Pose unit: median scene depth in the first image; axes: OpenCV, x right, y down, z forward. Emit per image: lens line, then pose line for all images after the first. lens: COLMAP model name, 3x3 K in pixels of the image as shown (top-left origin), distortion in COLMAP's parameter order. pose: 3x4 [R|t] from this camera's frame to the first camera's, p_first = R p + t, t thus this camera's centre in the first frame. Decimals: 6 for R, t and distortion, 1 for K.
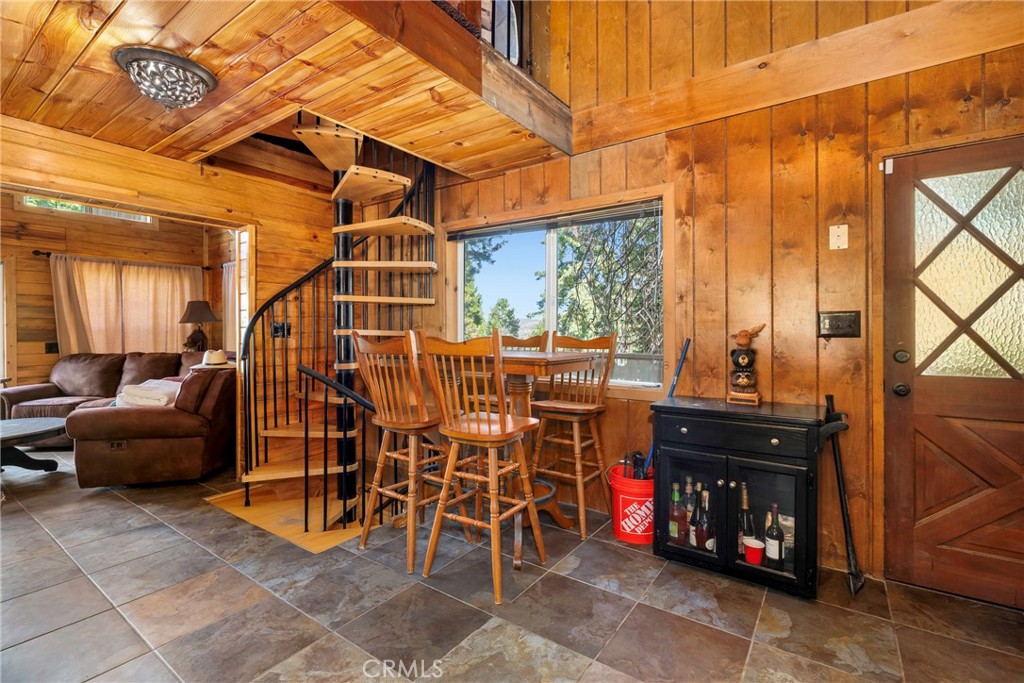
lens RADIAL K [[462.3, 0, 511.3], [0, 462.3, 333.1], [0, 0, 1]] dist [-0.008376, 0.001265]
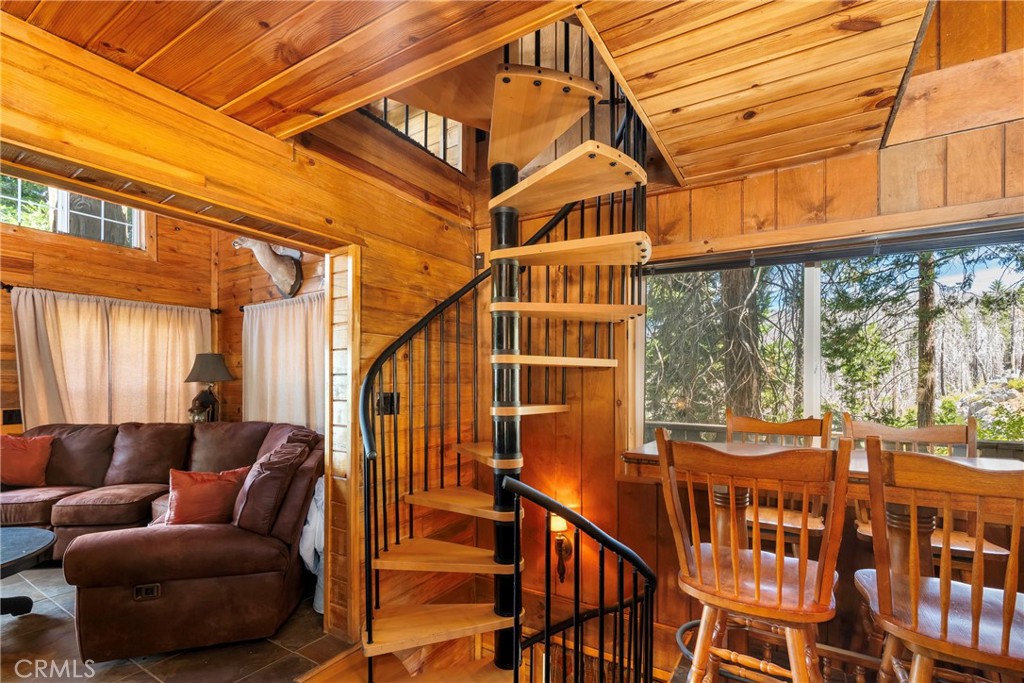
lens RADIAL K [[472.1, 0, 504.7], [0, 472.1, 382.4], [0, 0, 1]] dist [-0.005706, -0.000088]
pose [[0.998569, 0.008182, 0.052855, -0.457840], [-0.007996, 0.999961, -0.003731, -0.045413], [-0.052883, 0.003303, 0.998595, 0.378468]]
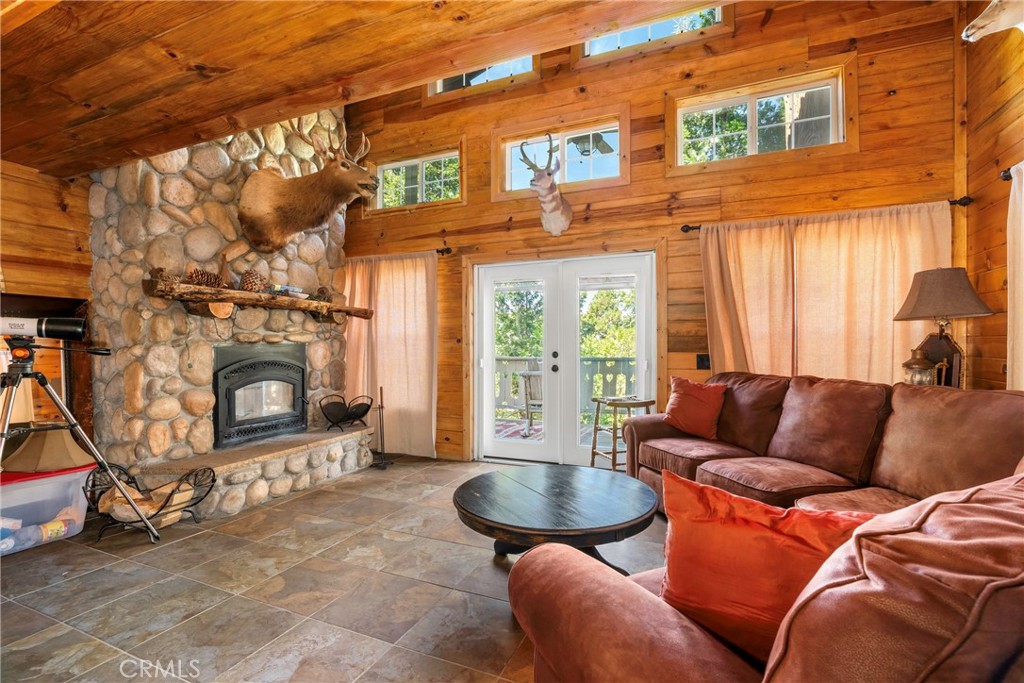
lens RADIAL K [[457.4, 0, 519.8], [0, 457.4, 344.8], [0, 0, 1]] dist [-0.000120, 0.000635]
pose [[0.218700, 0.009235, -0.975748, -0.659654], [-0.005096, 0.999952, 0.008322, 0.004153], [0.975779, 0.003152, 0.218737, 0.997174]]
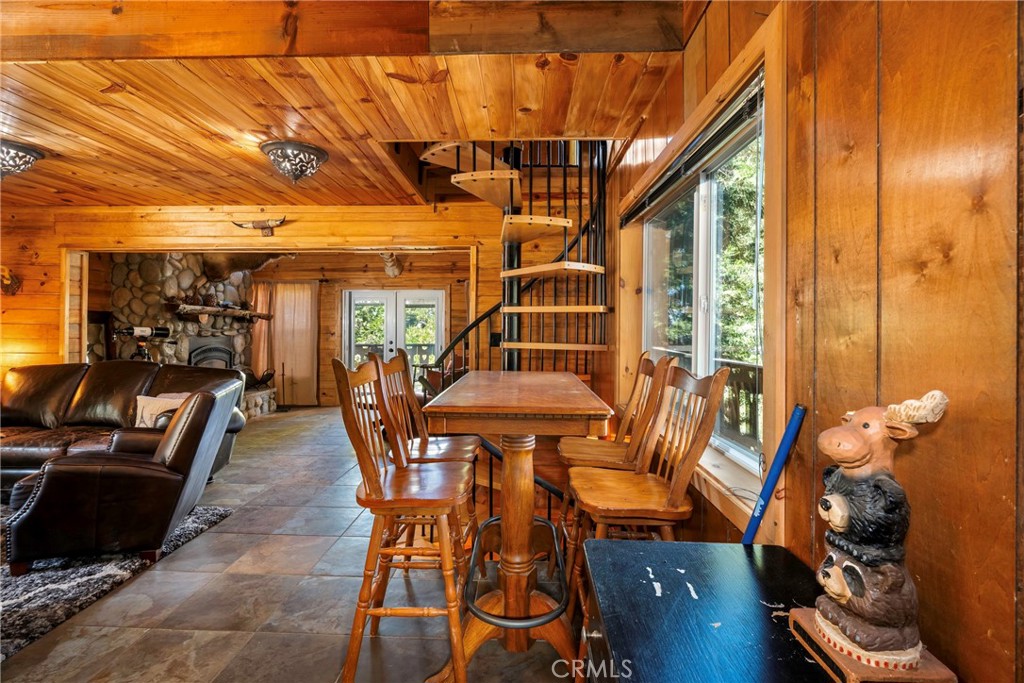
lens RADIAL K [[462.5, 0, 512.3], [0, 462.5, 326.2], [0, 0, 1]] dist [-0.009918, 0.001585]
pose [[0.553485, 0.002797, -0.832854, 0.507737], [-0.012097, 0.999916, -0.004681, -0.041694], [0.832771, 0.012666, 0.553472, 0.542533]]
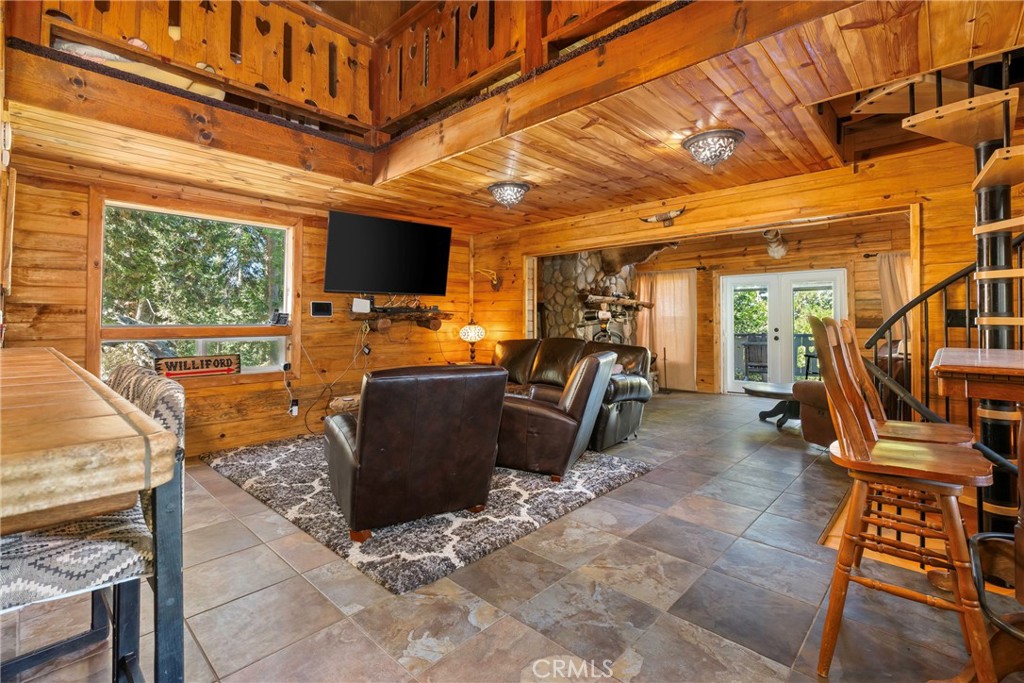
lens RADIAL K [[469.1, 0, 511.5], [0, 469.1, 311.7], [0, 0, 1]] dist [-0.013130, 0.005231]
pose [[-0.139140, -0.017039, -0.990126, 0.548444], [-0.005444, 0.999850, -0.016441, -0.000498], [0.990258, 0.003103, -0.139212, 0.398209]]
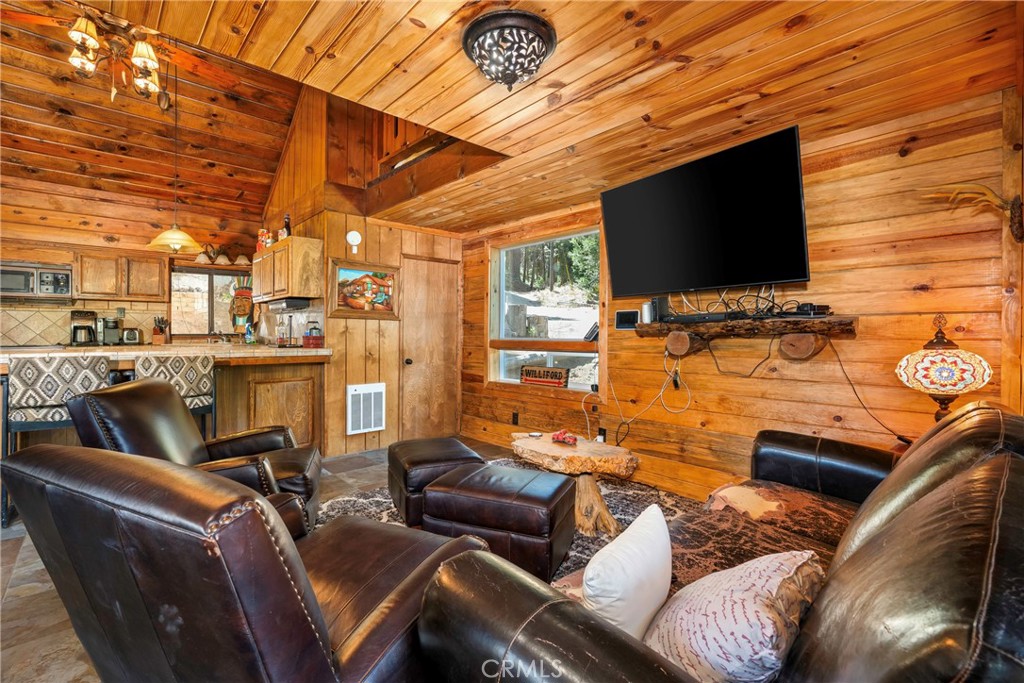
lens RADIAL K [[462.3, 0, 511.3], [0, 462.3, 333.1], [0, 0, 1]] dist [-0.008376, 0.001265]
pose [[-0.975641, 0.000196, 0.219373, -0.950879], [0.000787, 0.999996, 0.002605, -0.000908], [-0.219372, 0.002715, -0.975637, 0.800296]]
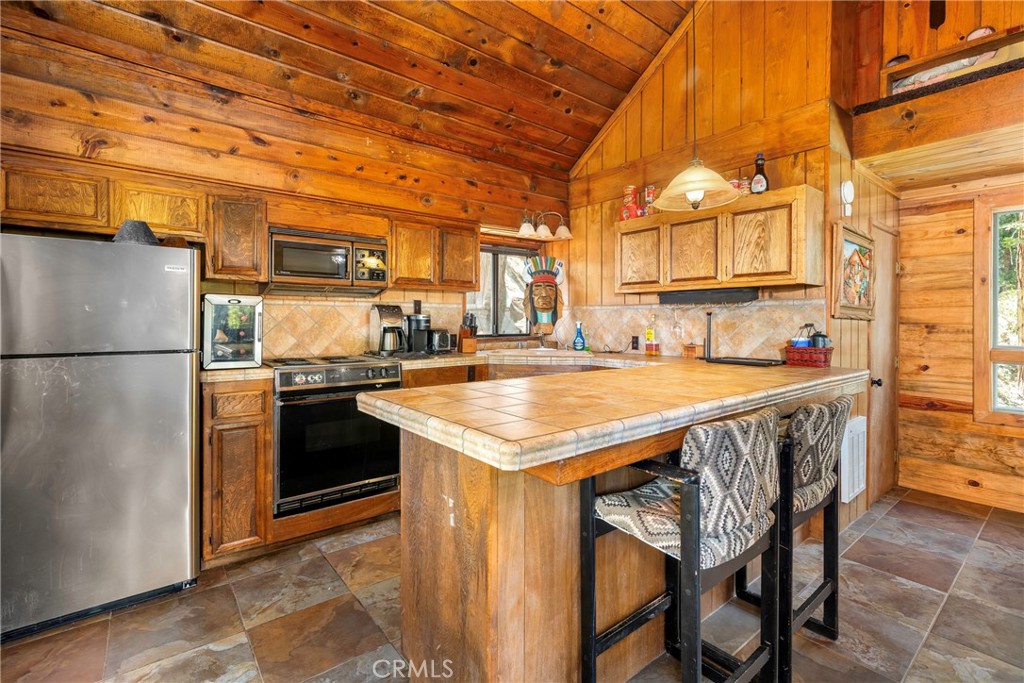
lens RADIAL K [[463.6, 0, 512.1], [0, 463.6, 319.8], [0, 0, 1]] dist [-0.004848, 0.000013]
pose [[-0.961243, -0.001411, 0.275698, 0.294836], [-0.001086, 0.999999, 0.001331, -0.042994], [-0.275699, 0.000980, -0.961243, 0.552415]]
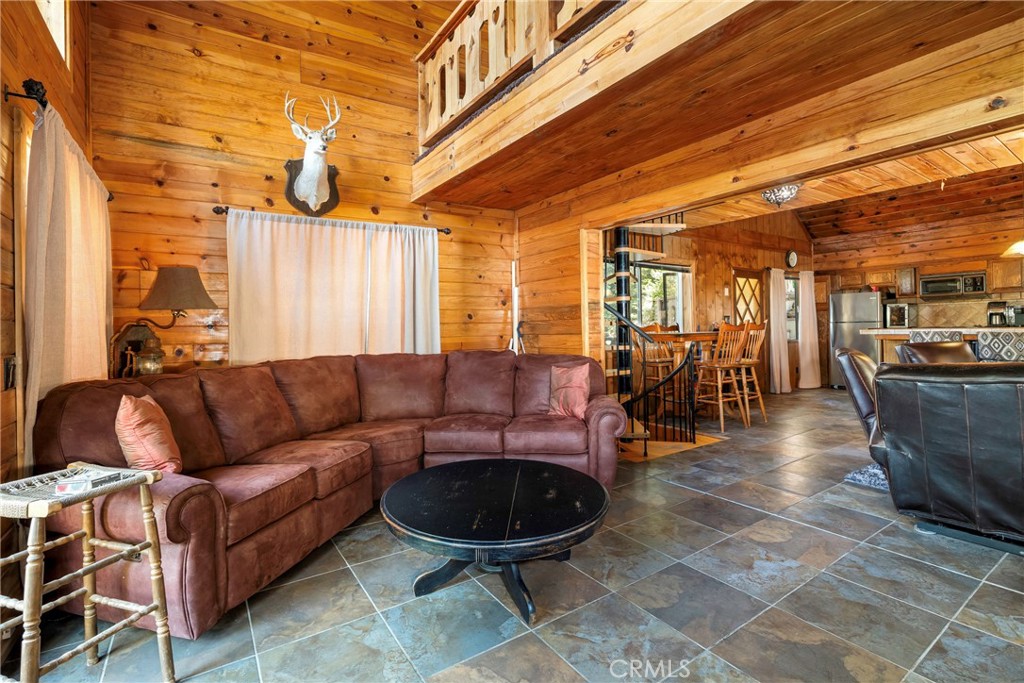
lens RADIAL K [[466.5, 0, 508.3], [0, 466.5, 330.1], [0, 0, 1]] dist [-0.008846, 0.000556]
pose [[0.360632, -0.005688, 0.932691, -2.064558], [0.020551, 0.999787, -0.001849, 0.016848], [-0.932482, 0.019835, 0.360672, 0.947984]]
